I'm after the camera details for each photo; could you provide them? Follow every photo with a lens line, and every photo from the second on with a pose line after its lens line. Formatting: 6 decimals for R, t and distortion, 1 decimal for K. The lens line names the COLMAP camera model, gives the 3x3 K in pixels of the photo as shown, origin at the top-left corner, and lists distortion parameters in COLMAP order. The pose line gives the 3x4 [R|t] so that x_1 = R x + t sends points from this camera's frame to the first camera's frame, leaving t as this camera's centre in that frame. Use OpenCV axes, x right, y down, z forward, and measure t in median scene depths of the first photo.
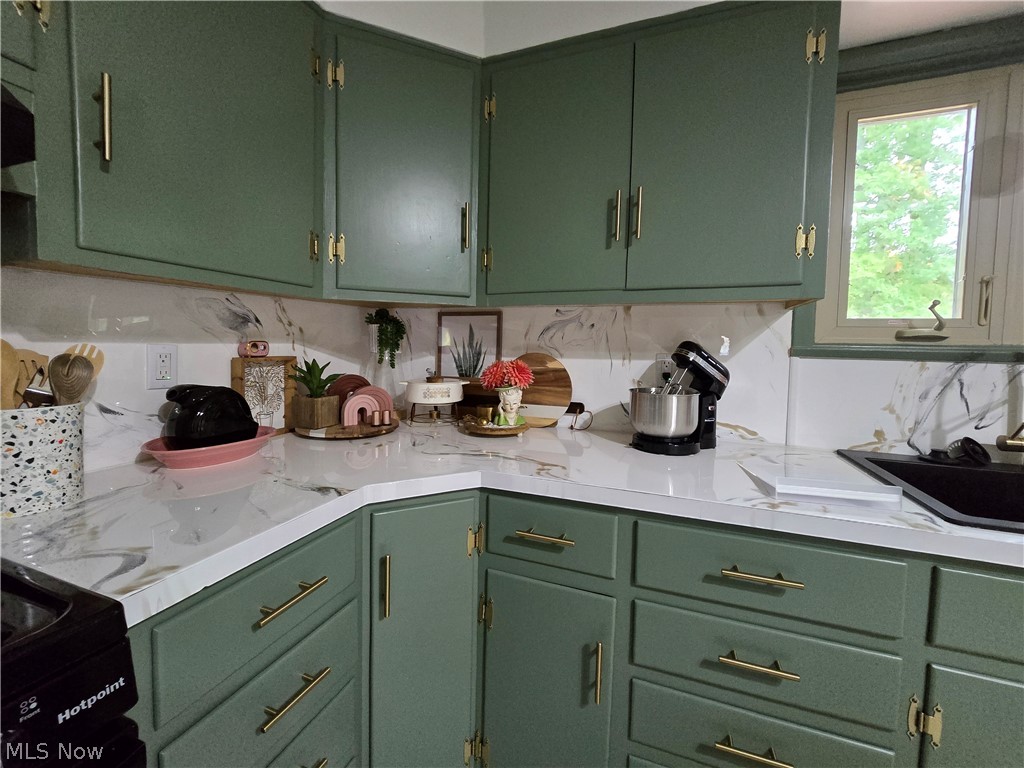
lens RADIAL K [[418.3, 0, 507.4], [0, 418.3, 366.4], [0, 0, 1]] dist [0.001394, -0.003870]
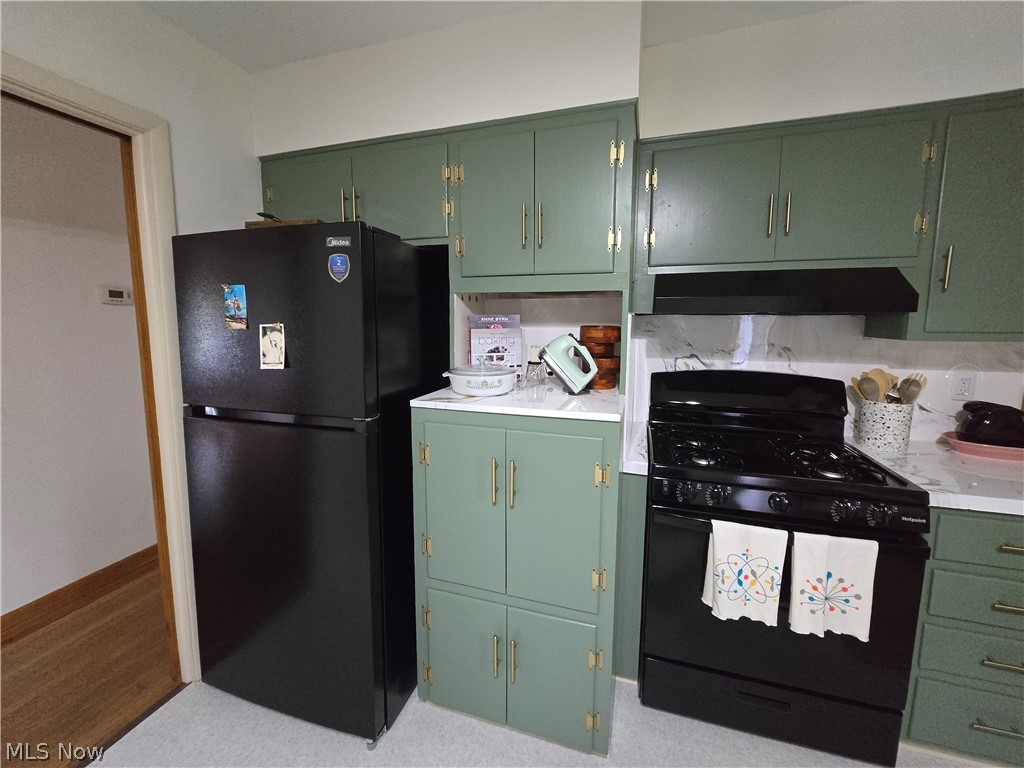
lens RADIAL K [[418.3, 0, 507.4], [0, 418.3, 366.4], [0, 0, 1]] dist [0.001394, -0.003870]
pose [[0.046083, 0.093784, -0.994526, 0.830040], [-0.051615, 0.994477, 0.091387, -0.171362], [0.997603, 0.047121, 0.050669, -1.016304]]
